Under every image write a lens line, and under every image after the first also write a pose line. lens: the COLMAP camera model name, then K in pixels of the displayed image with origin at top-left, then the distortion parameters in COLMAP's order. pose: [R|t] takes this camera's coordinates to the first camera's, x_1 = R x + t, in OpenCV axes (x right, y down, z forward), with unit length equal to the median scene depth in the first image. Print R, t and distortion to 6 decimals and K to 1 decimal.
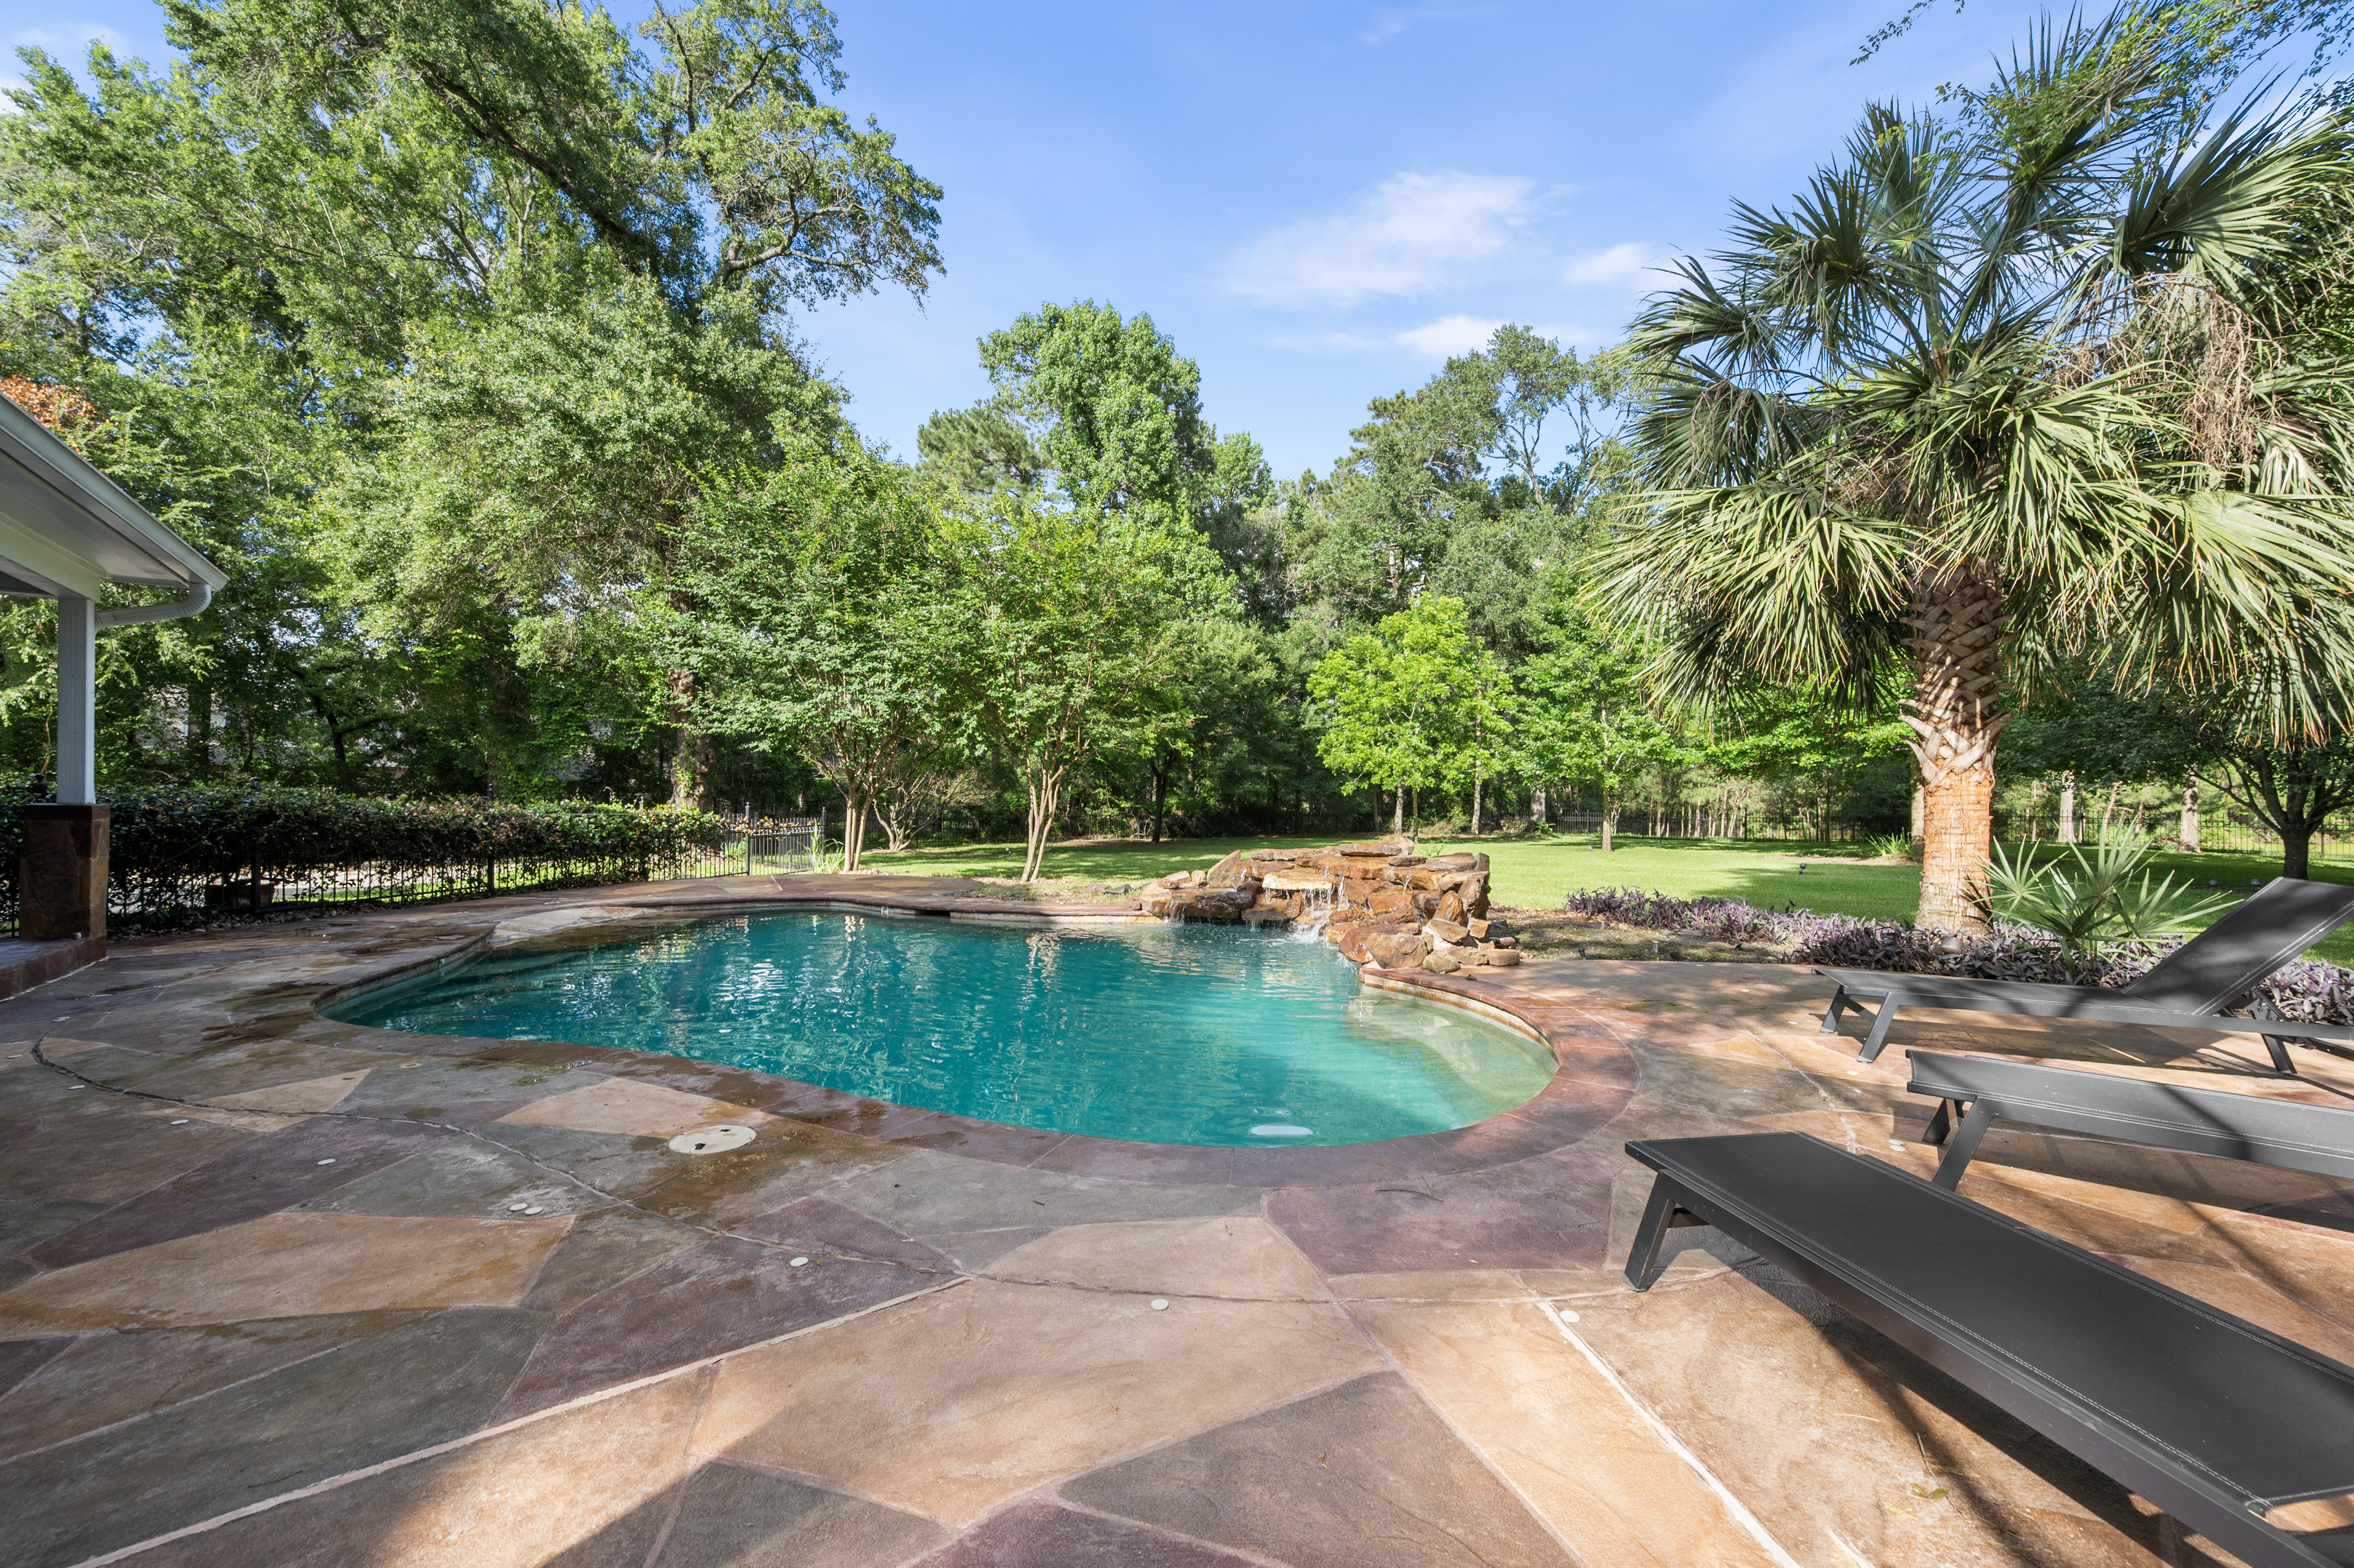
lens RADIAL K [[931.2, 0, 1175.5], [0, 931.2, 788.9], [0, 0, 1]] dist [-0.000059, -0.000038]
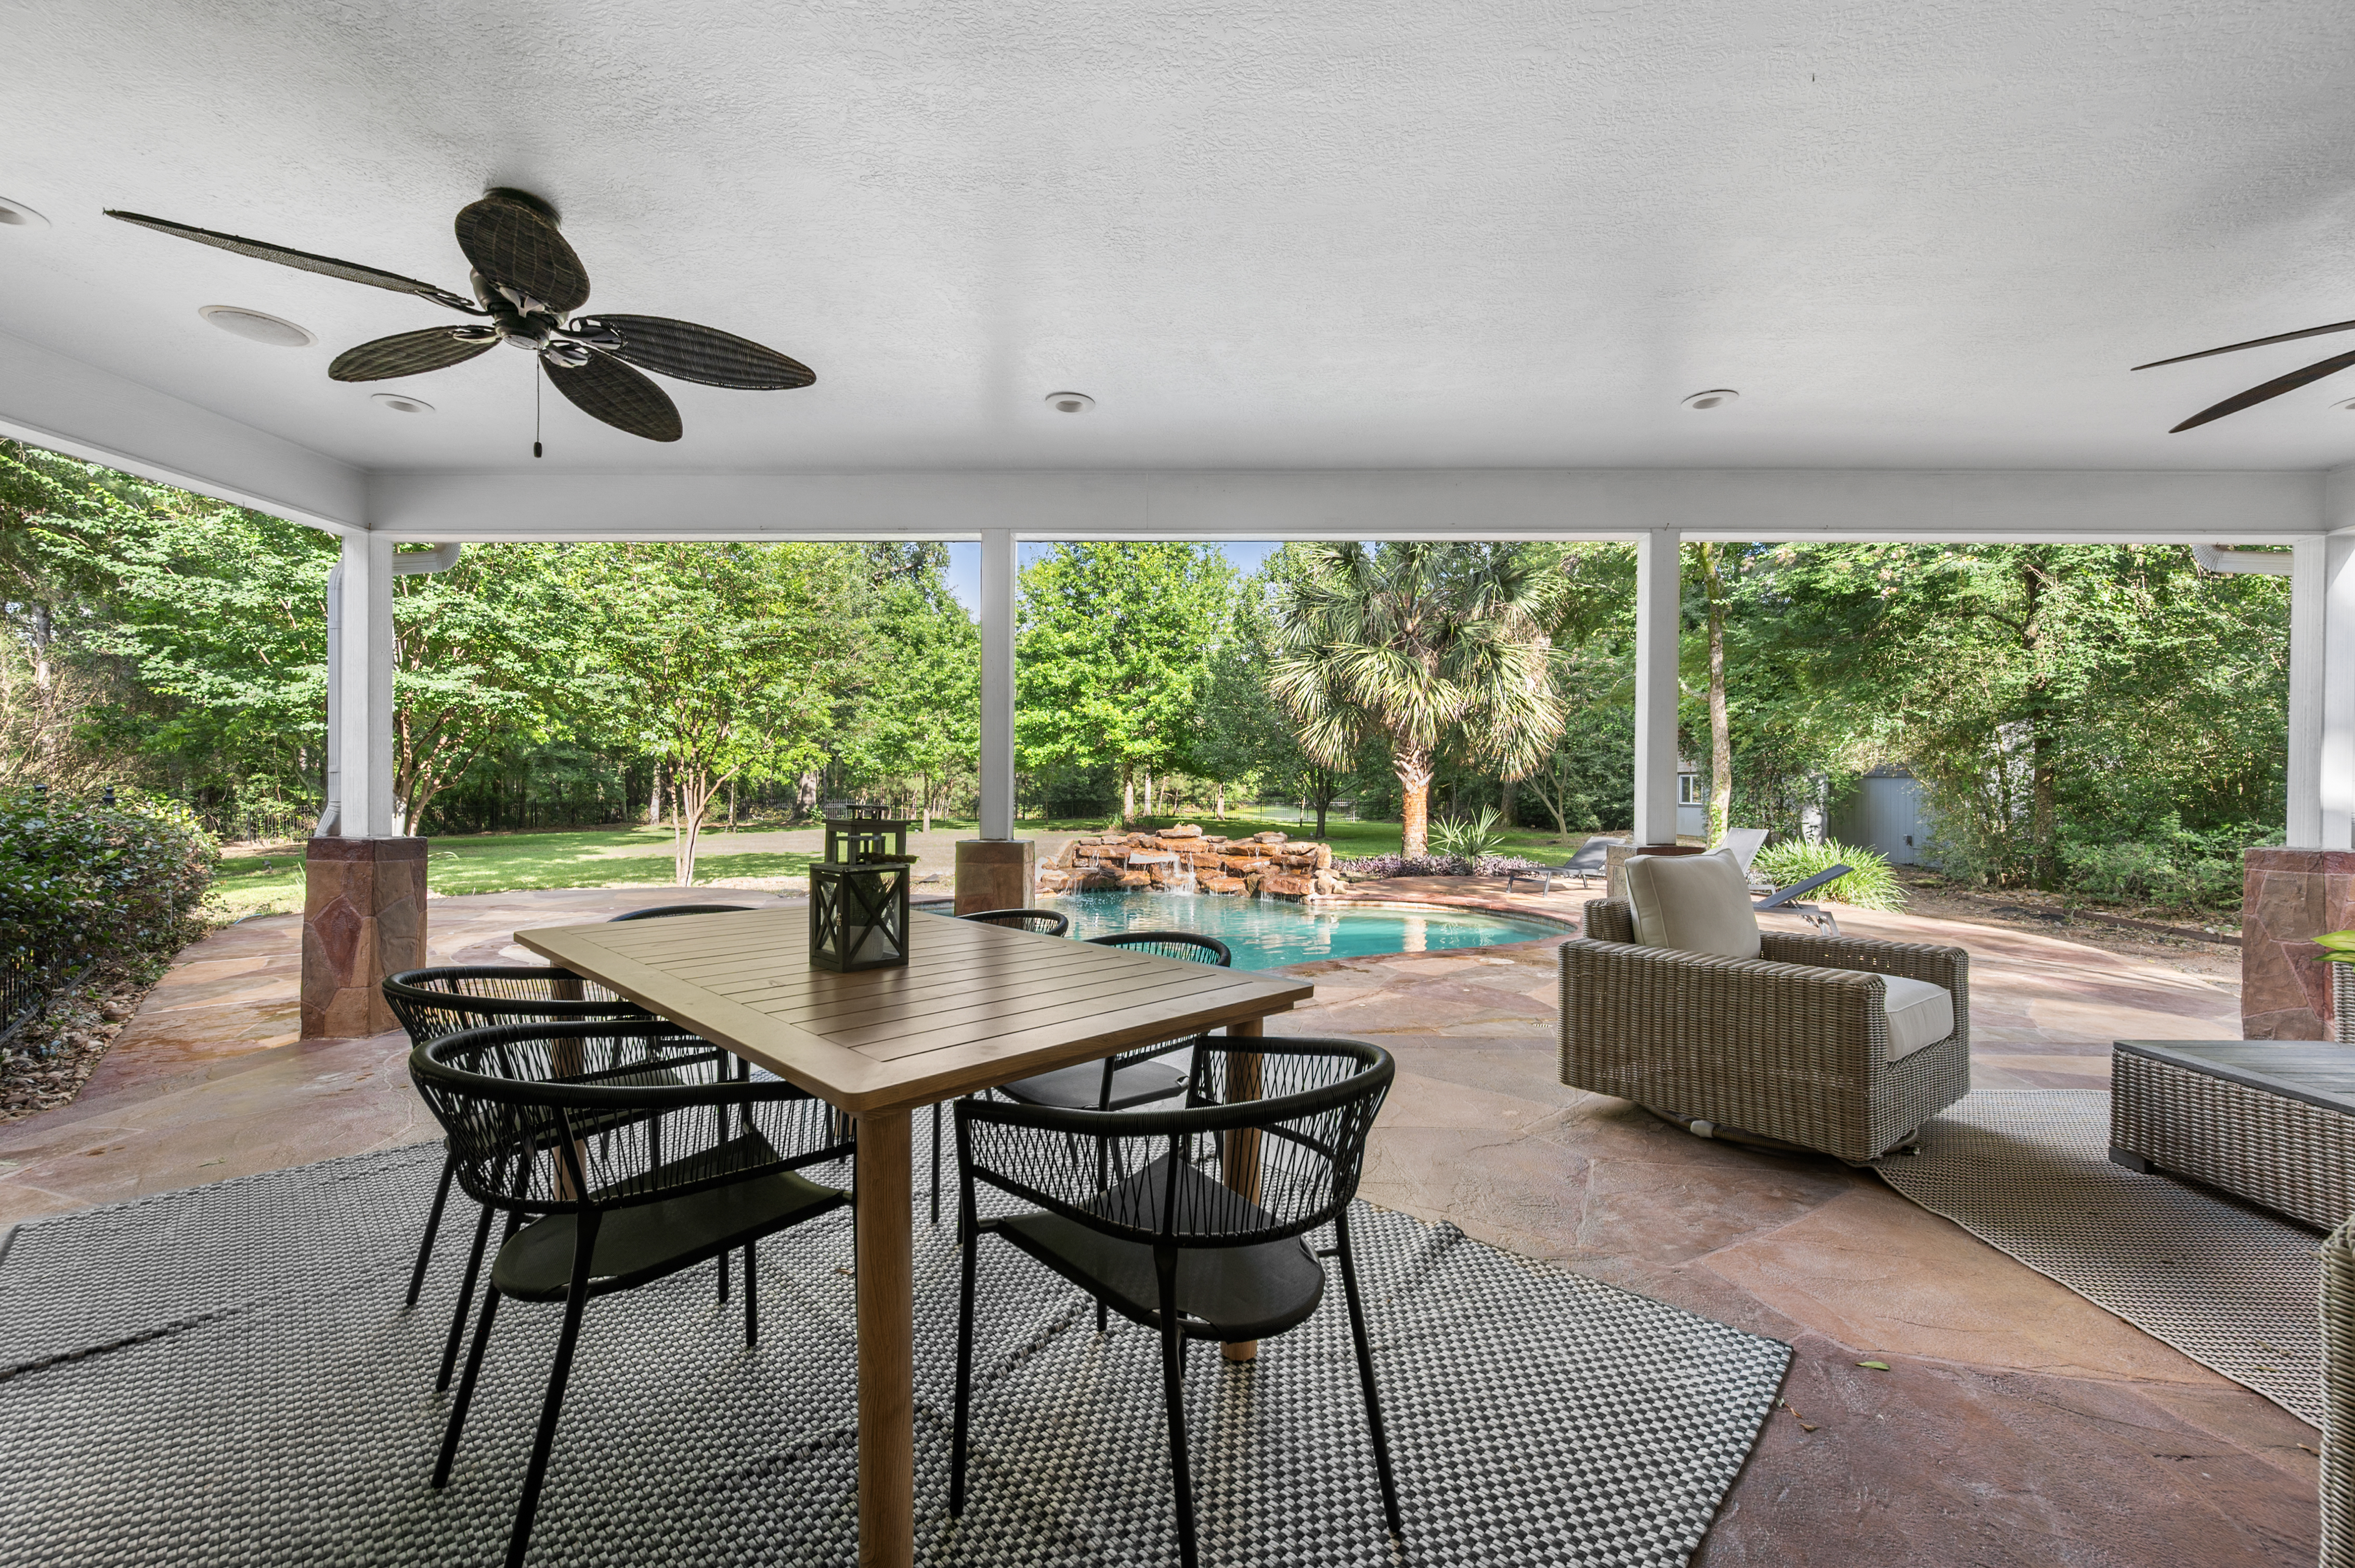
lens RADIAL K [[931.5, 0, 1168.4], [0, 931.5, 784.9], [0, 0, 1]] dist [-0.000059, -0.000038]
pose [[0.619235, 0.002639, 0.785201, -0.297254], [-0.012626, 0.999899, 0.006597, -0.007175], [-0.785104, -0.013999, 0.619206, 0.020223]]
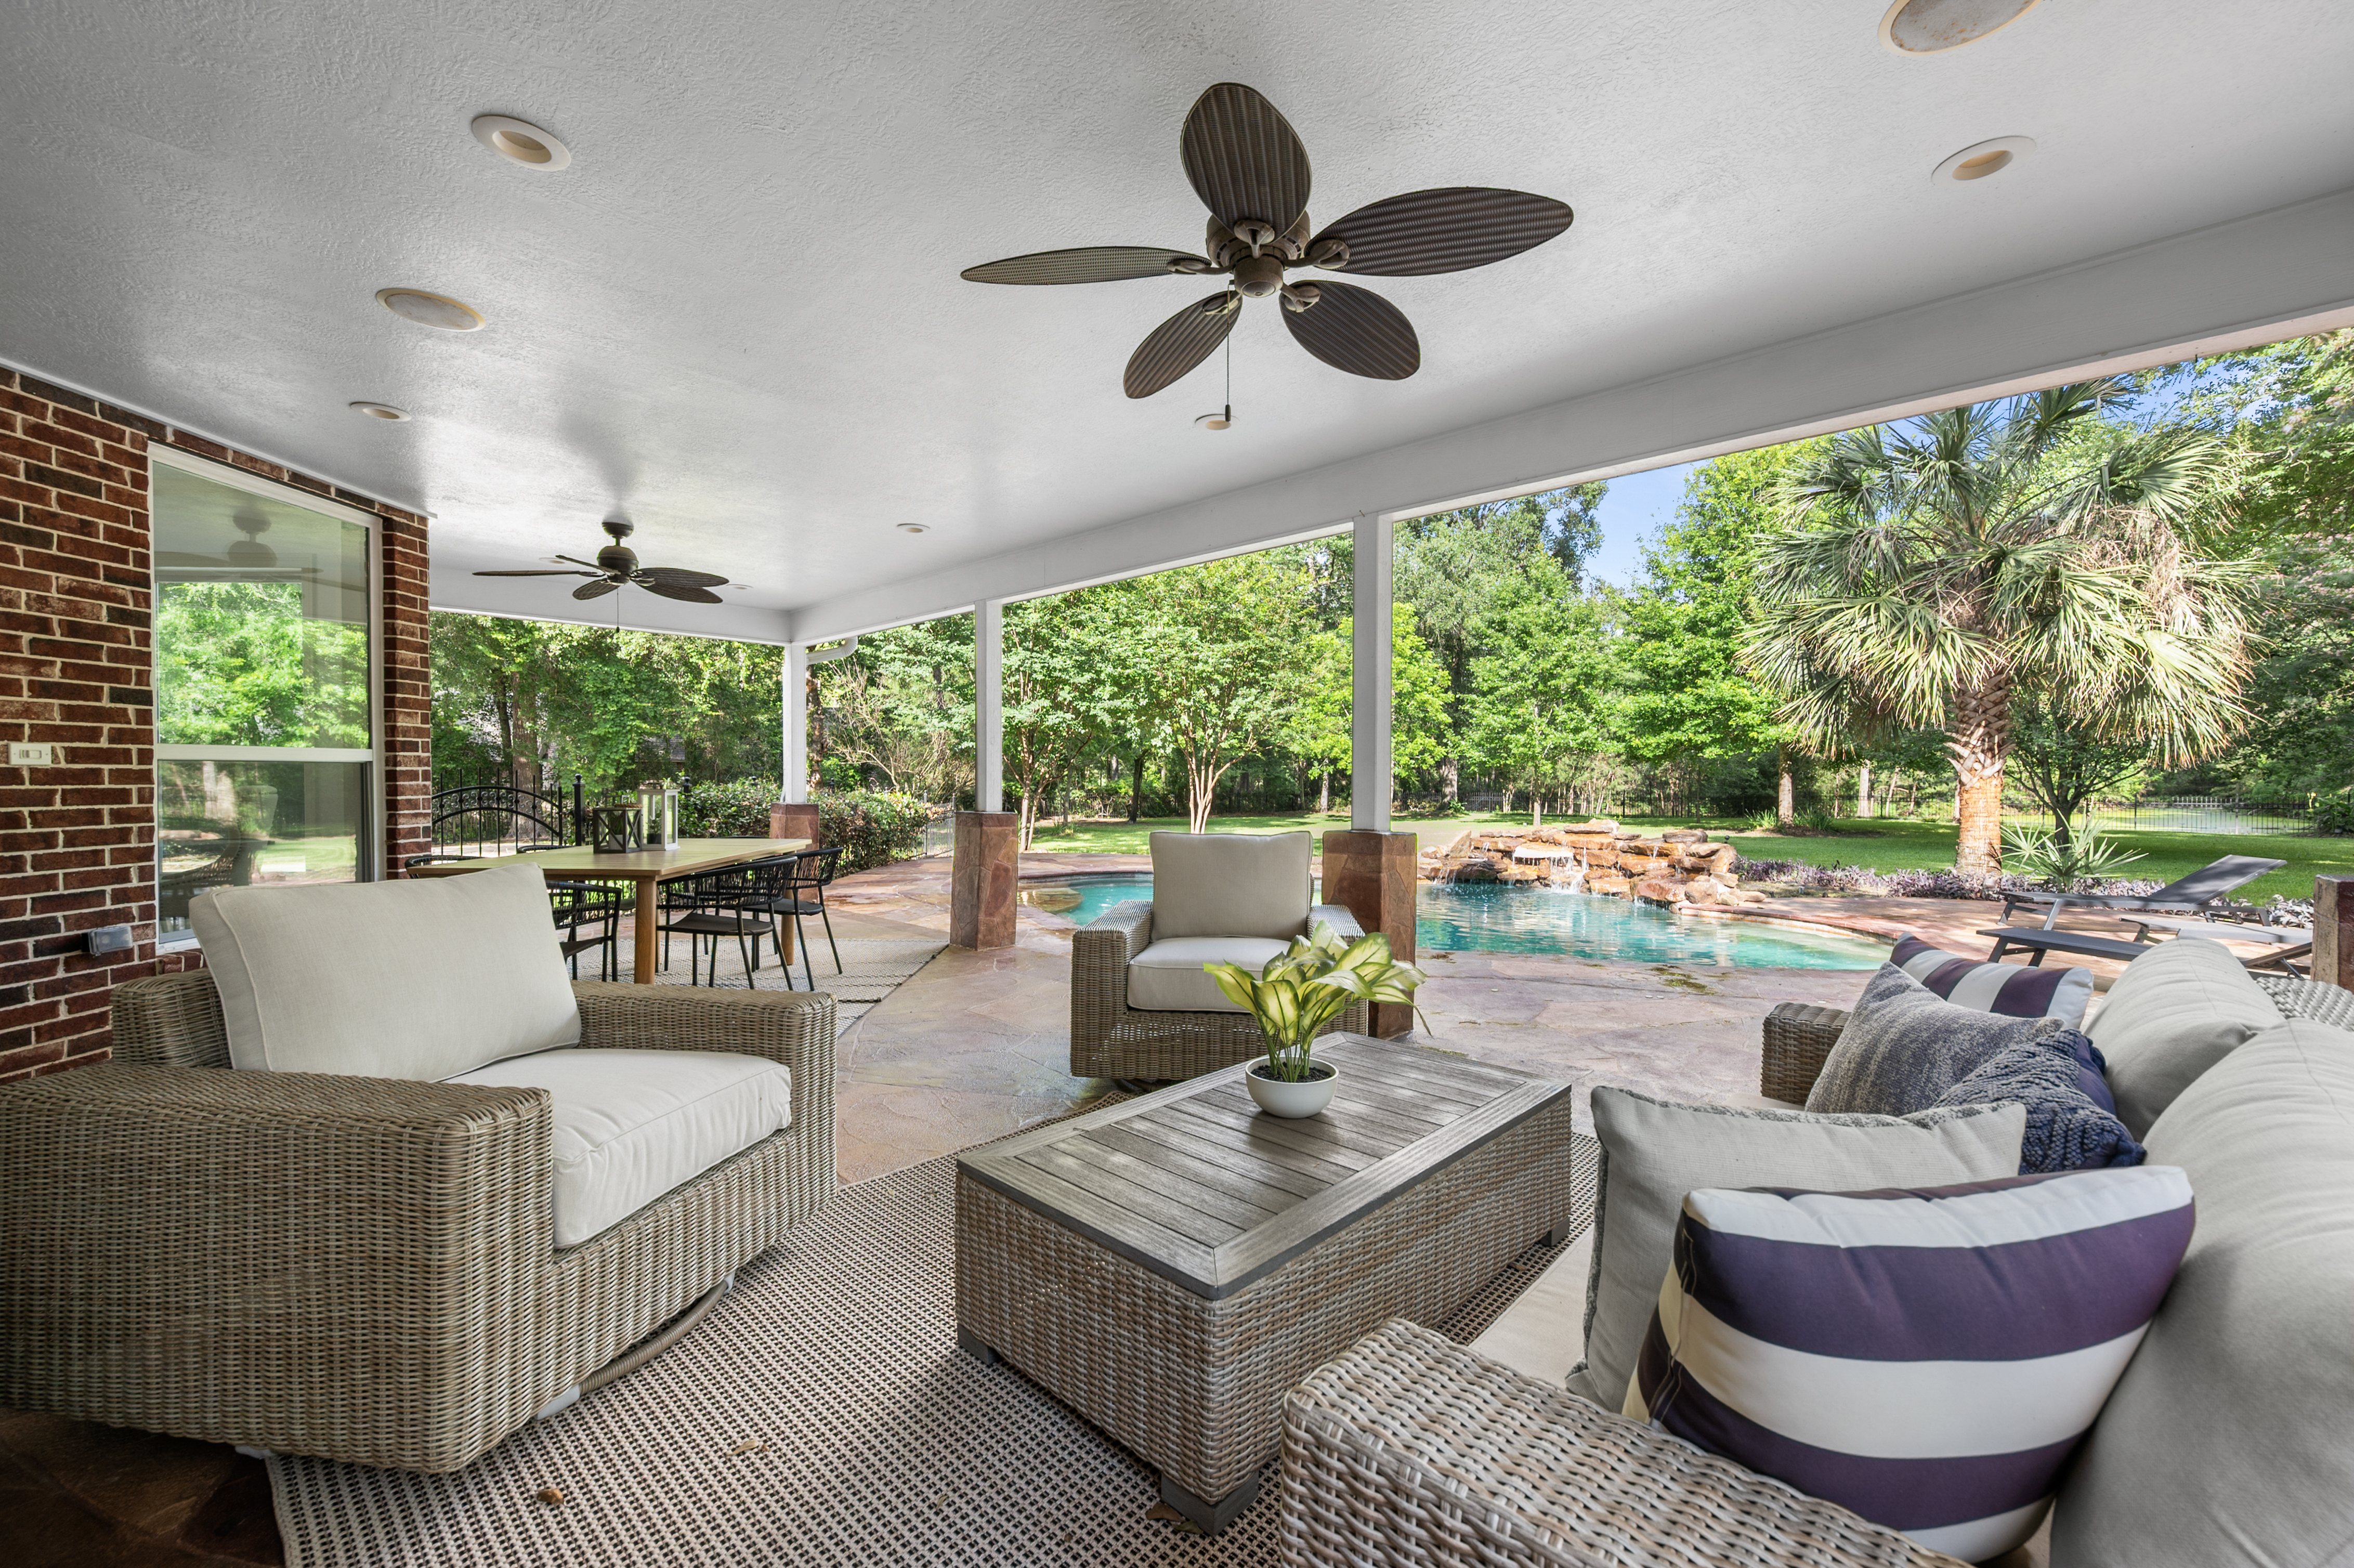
lens RADIAL K [[931.2, 0, 1170.4], [0, 931.2, 786.5], [0, 0, 1]] dist [-0.000059, -0.000038]
pose [[0.987092, -0.001077, 0.160149, -0.192418], [-0.002350, 0.999772, 0.021210, -0.008266], [-0.160135, -0.021313, 0.986865, -0.089337]]
